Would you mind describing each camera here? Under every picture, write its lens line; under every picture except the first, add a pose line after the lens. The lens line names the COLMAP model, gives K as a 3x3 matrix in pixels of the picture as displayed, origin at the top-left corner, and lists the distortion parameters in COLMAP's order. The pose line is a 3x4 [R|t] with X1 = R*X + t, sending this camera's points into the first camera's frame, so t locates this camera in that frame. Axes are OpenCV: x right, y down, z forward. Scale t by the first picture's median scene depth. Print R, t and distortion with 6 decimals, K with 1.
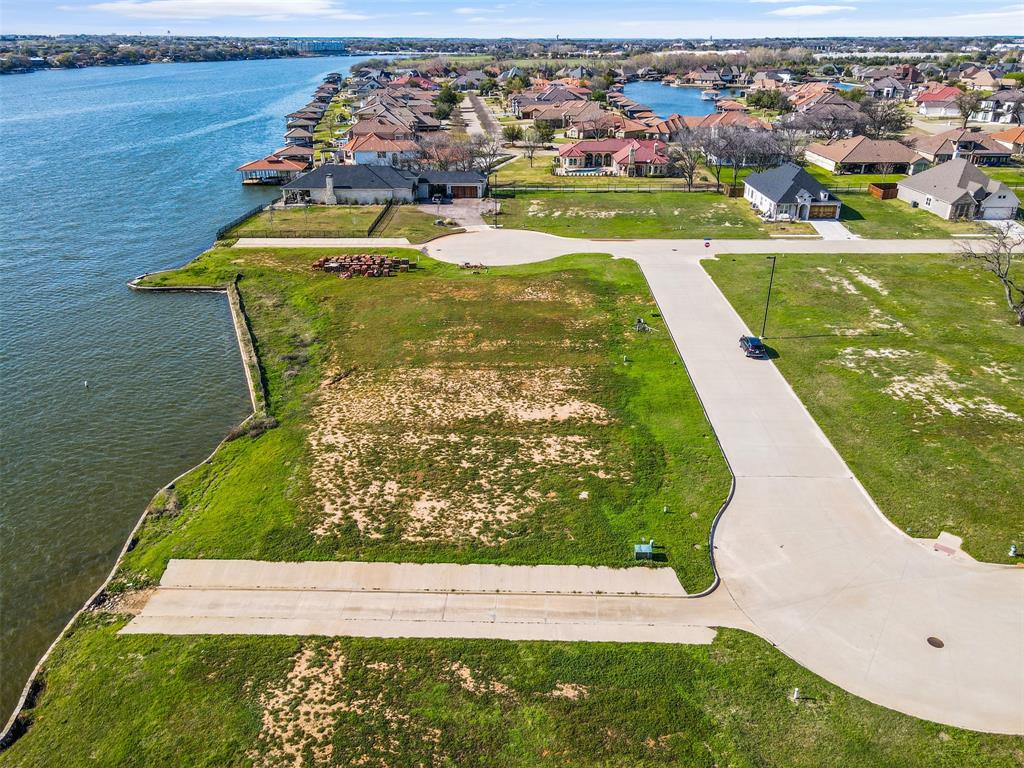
lens RADIAL K [[752.7, 0, 512.0], [0, 752.7, 384.0], [0, 0, 1]] dist [-0.000429, 0.032106]
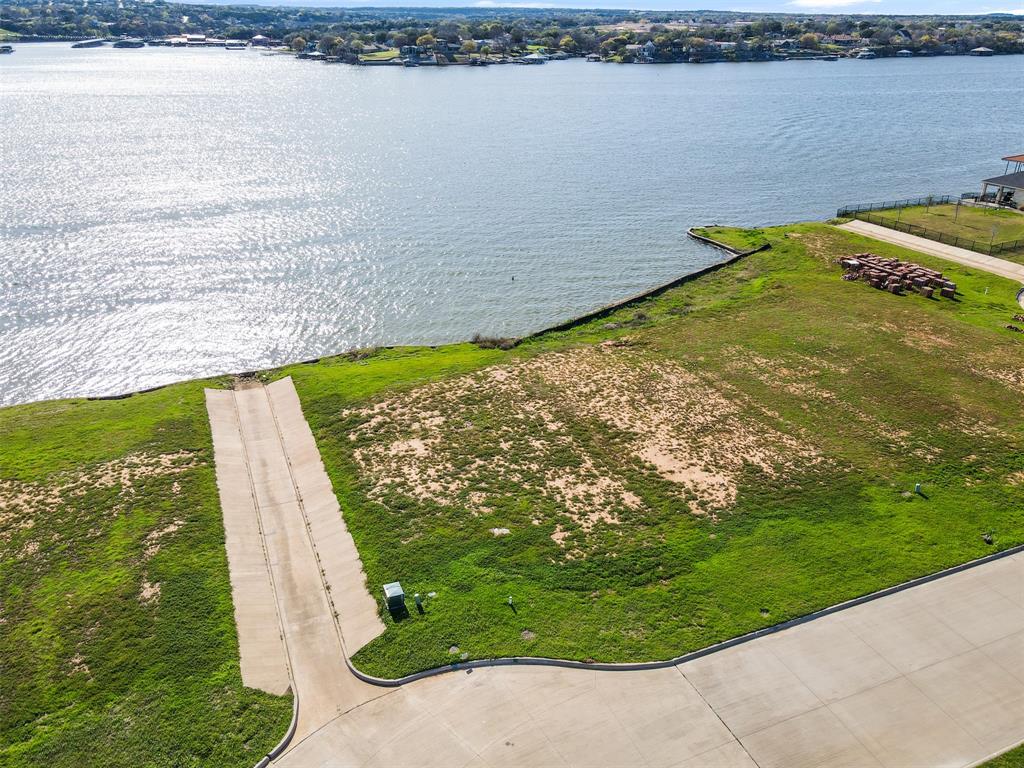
lens RADIAL K [[787.8, 0, 512.0], [0, 787.8, 384.0], [0, 0, 1]] dist [-0.000705, 0.033968]
pose [[0.412540, 0.387735, -0.824301, 0.734369], [-0.386048, 0.894030, 0.227328, -0.183997], [0.825093, 0.224438, 0.518507, 0.570462]]
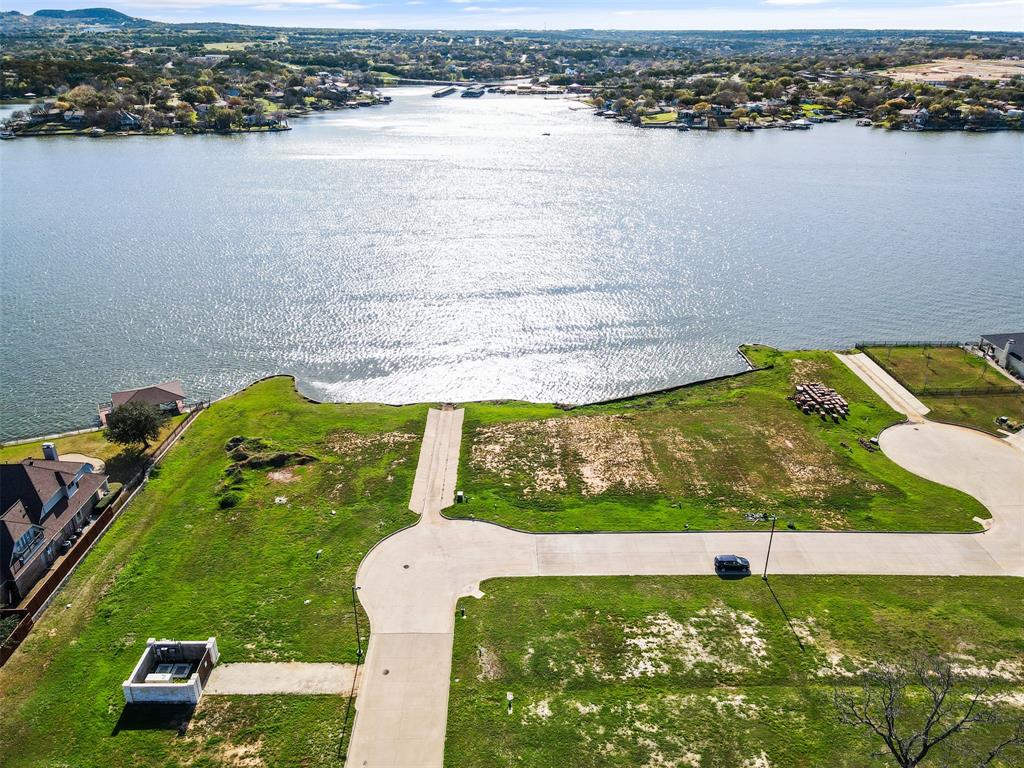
lens RADIAL K [[752.7, 0, 512.0], [0, 752.7, 384.0], [0, 0, 1]] dist [-0.000429, 0.032106]
pose [[0.042867, 0.423349, -0.904952, 1.952273], [-0.419032, 0.829884, 0.368382, -0.900630], [0.906959, 0.363412, 0.212971, 0.472141]]
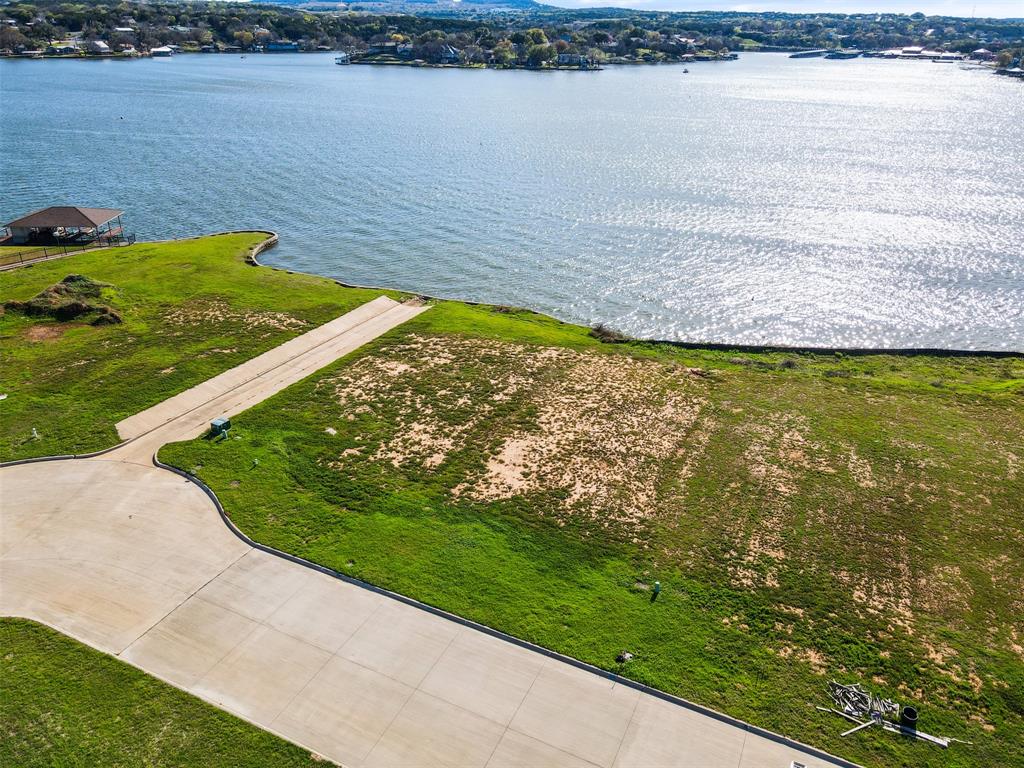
lens RADIAL K [[752.7, 0, 512.0], [0, 752.7, 384.0], [0, 0, 1]] dist [-0.000429, 0.032106]
pose [[-0.412869, 0.390448, -0.822854, 0.803680], [-0.390605, 0.740244, 0.547236, -0.541600], [0.822780, 0.547348, -0.153113, 1.349977]]
